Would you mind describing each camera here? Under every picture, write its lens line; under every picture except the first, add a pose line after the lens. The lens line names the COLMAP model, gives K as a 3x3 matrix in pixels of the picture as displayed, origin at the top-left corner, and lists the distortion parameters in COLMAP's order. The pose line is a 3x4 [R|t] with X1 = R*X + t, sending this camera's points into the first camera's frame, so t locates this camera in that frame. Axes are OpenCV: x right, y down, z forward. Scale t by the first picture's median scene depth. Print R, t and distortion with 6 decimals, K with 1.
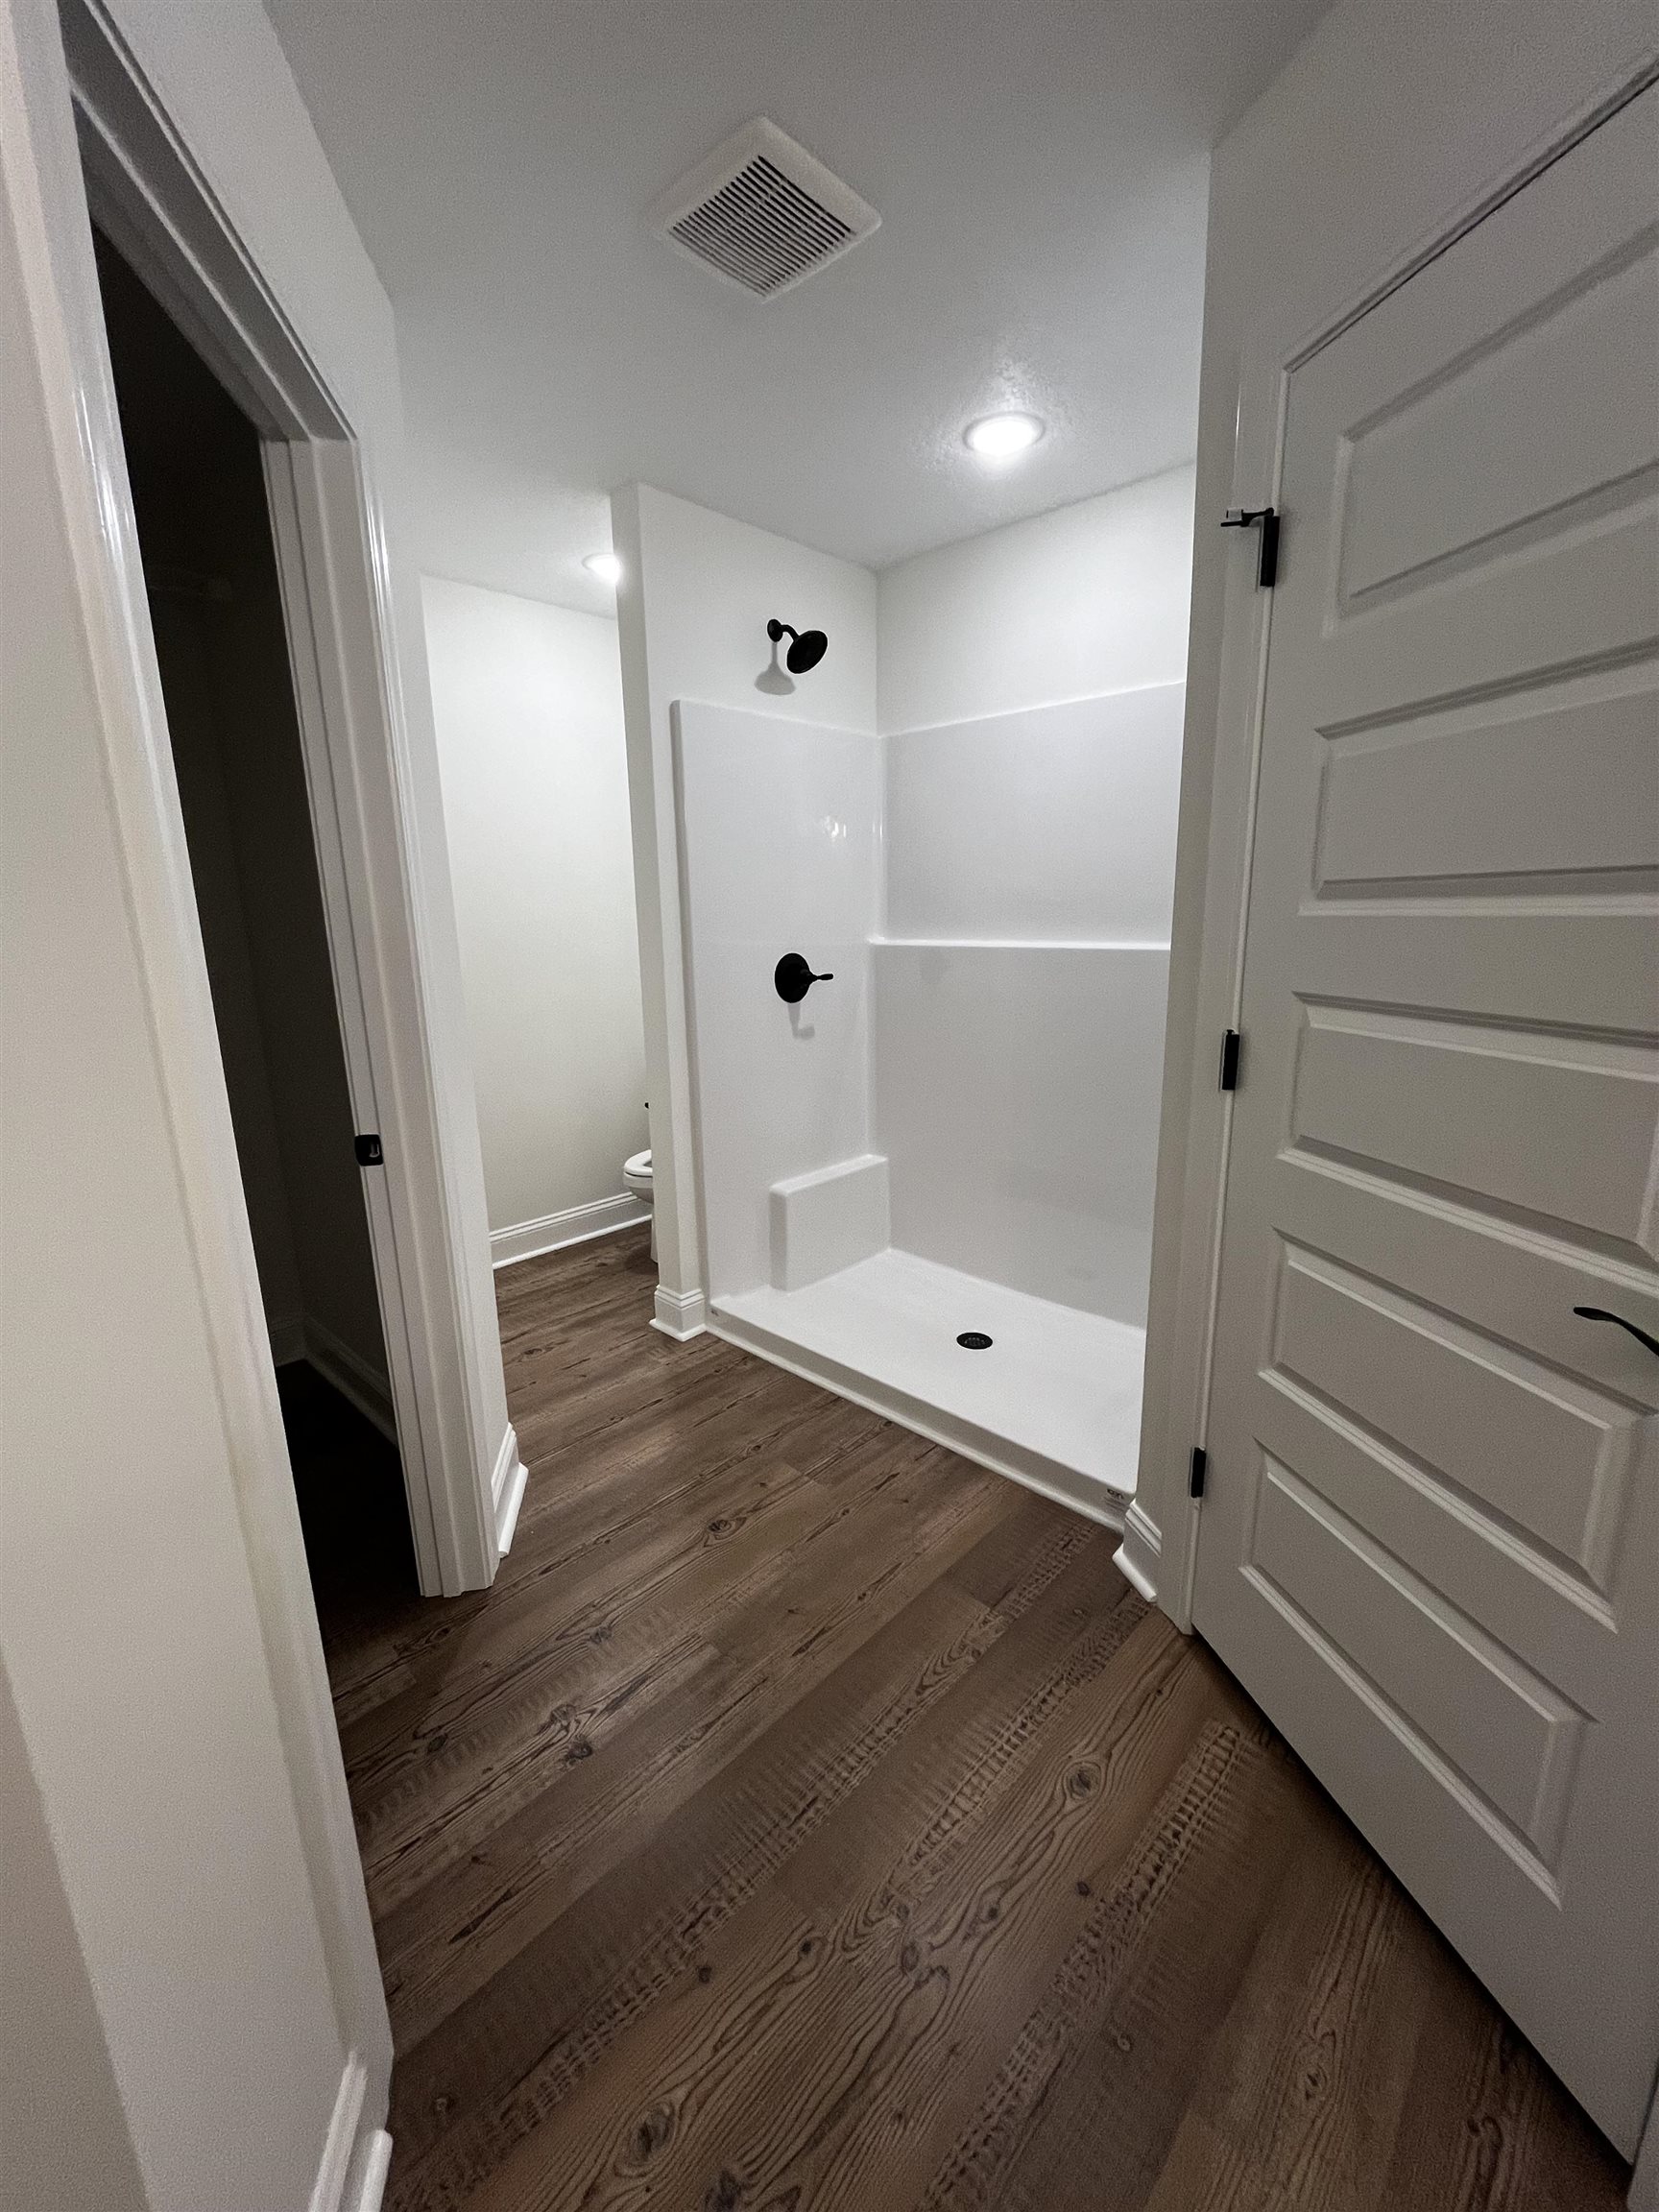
lens RADIAL K [[880.7, 0, 832.7], [0, 880.7, 1098.2], [0, 0, 1]] dist [-0.001234, -0.000142]
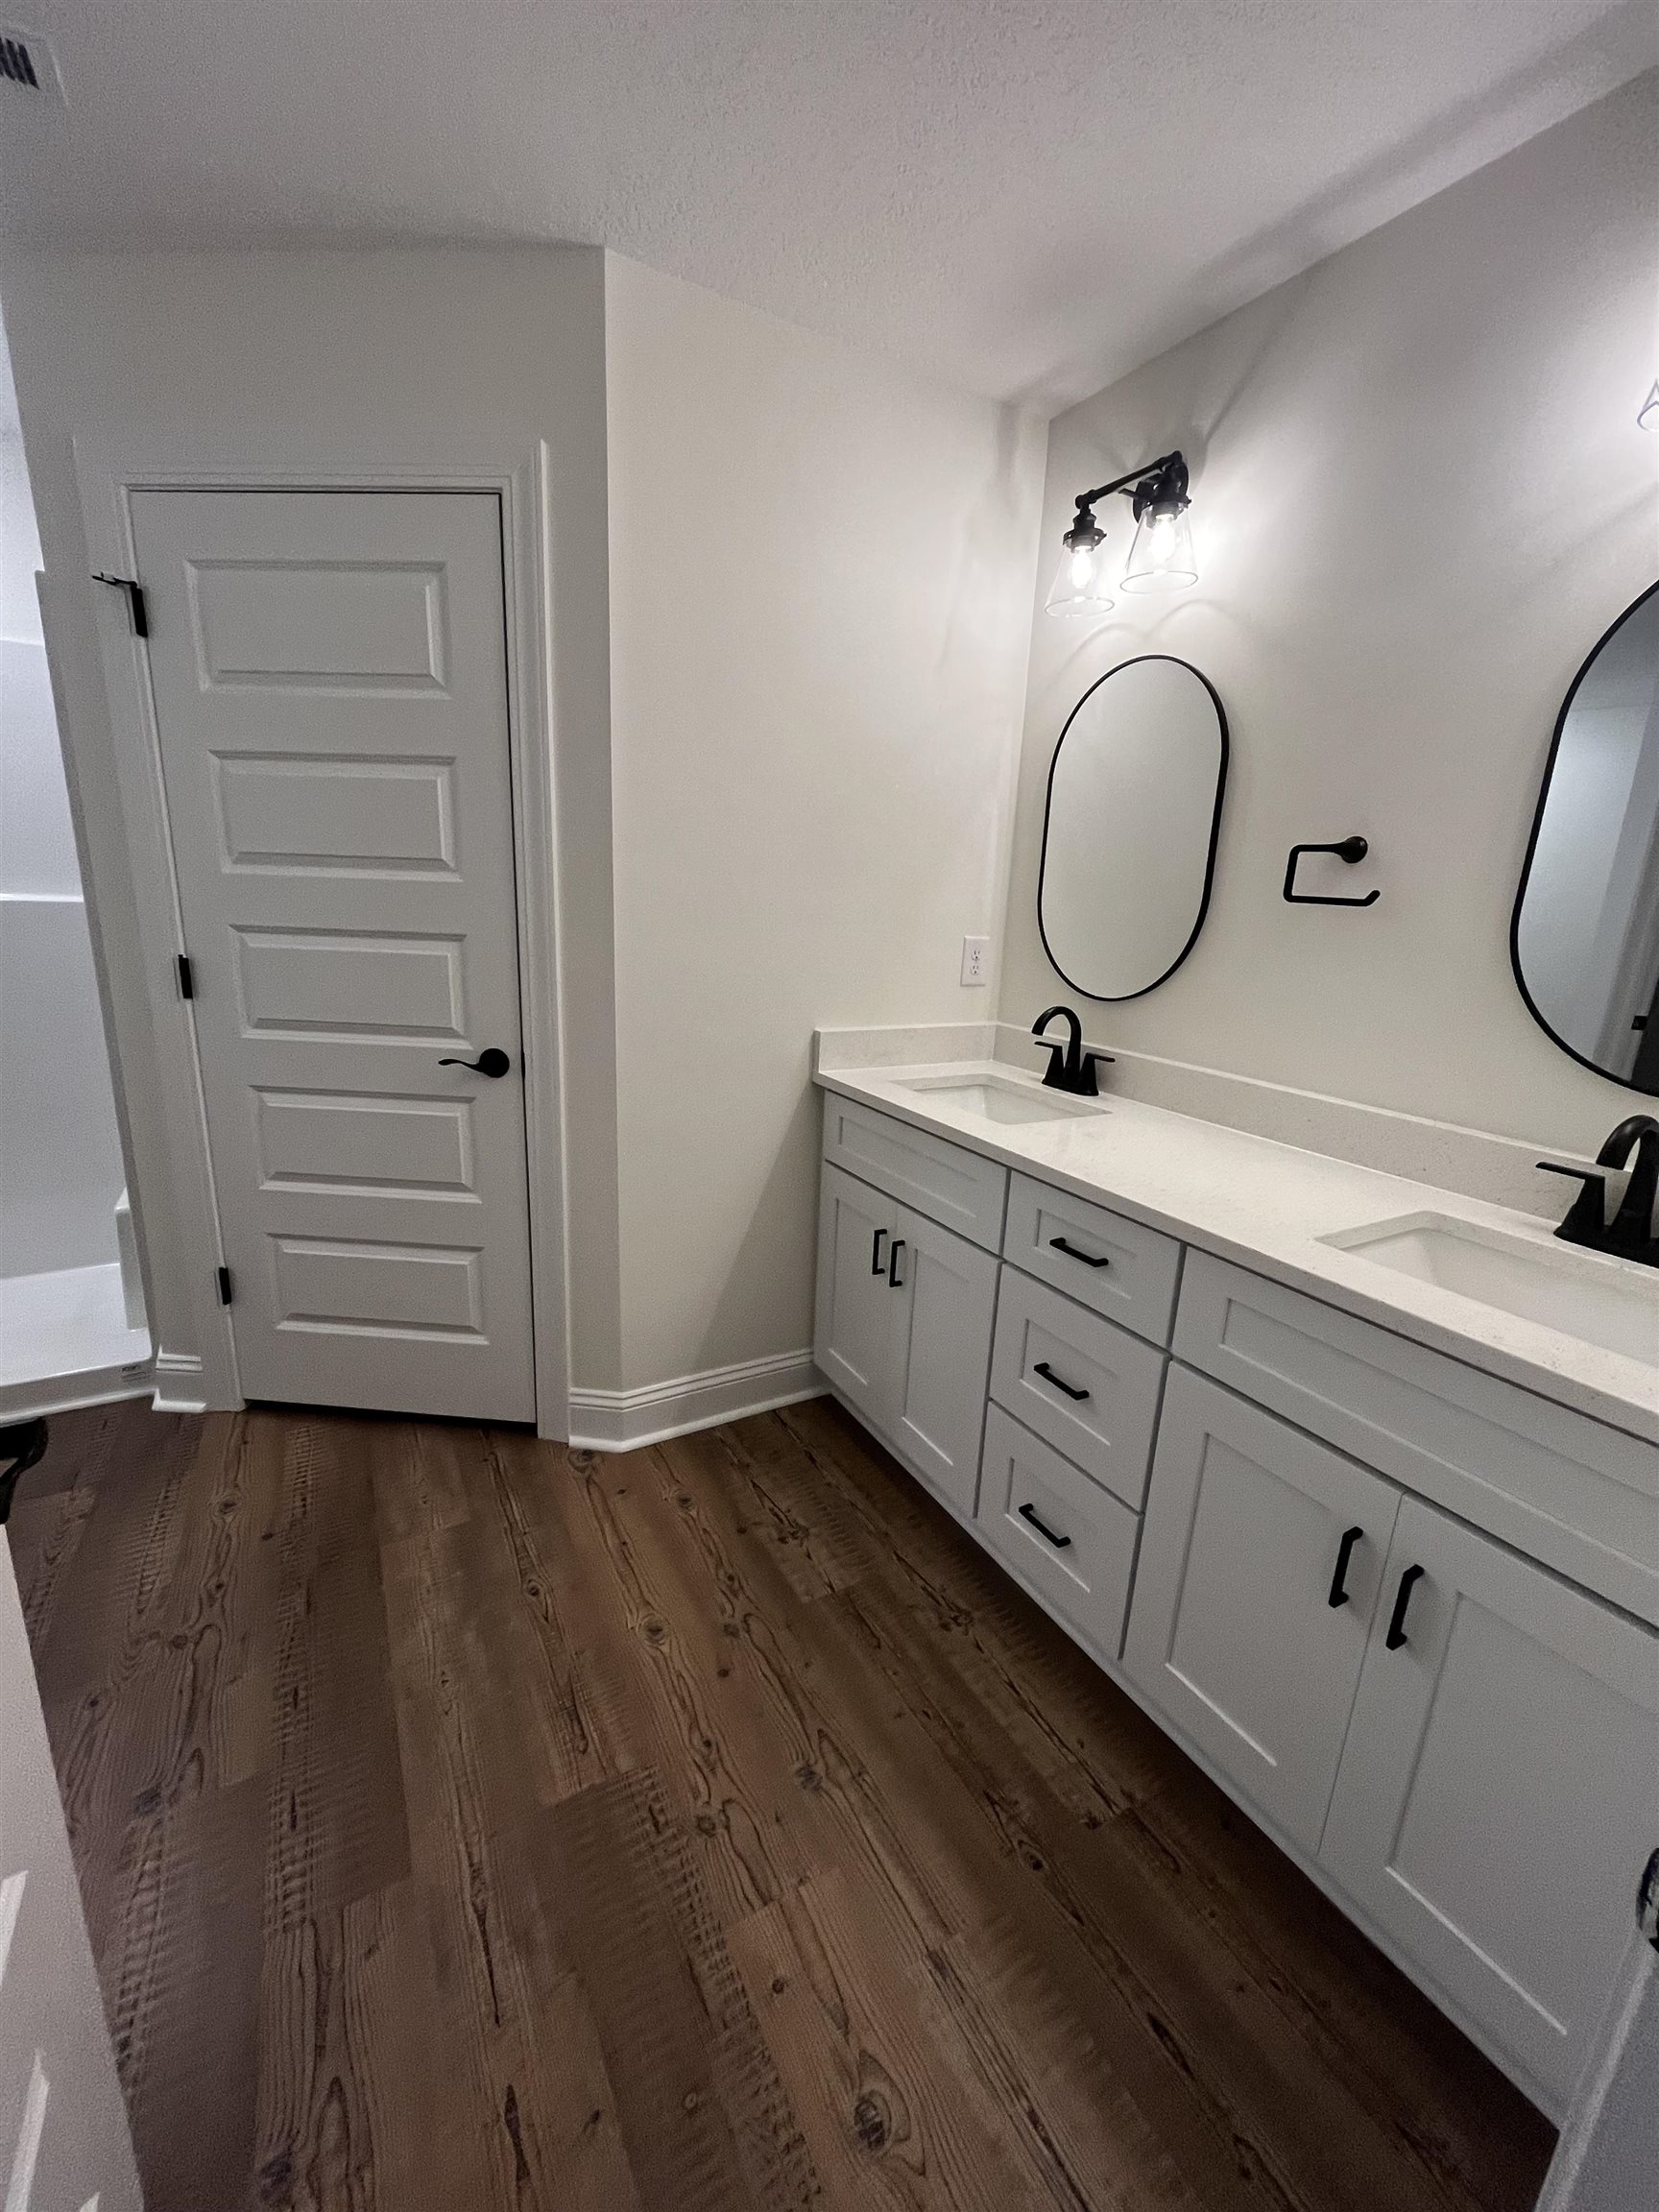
lens RADIAL K [[880.7, 0, 832.7], [0, 880.7, 1098.2], [0, 0, 1]] dist [-0.001234, -0.000142]
pose [[0.285876, -0.199543, 0.937261, -0.603324], [0.153500, 0.974985, 0.160755, 0.078466], [-0.945892, 0.097913, 0.309355, -0.378256]]
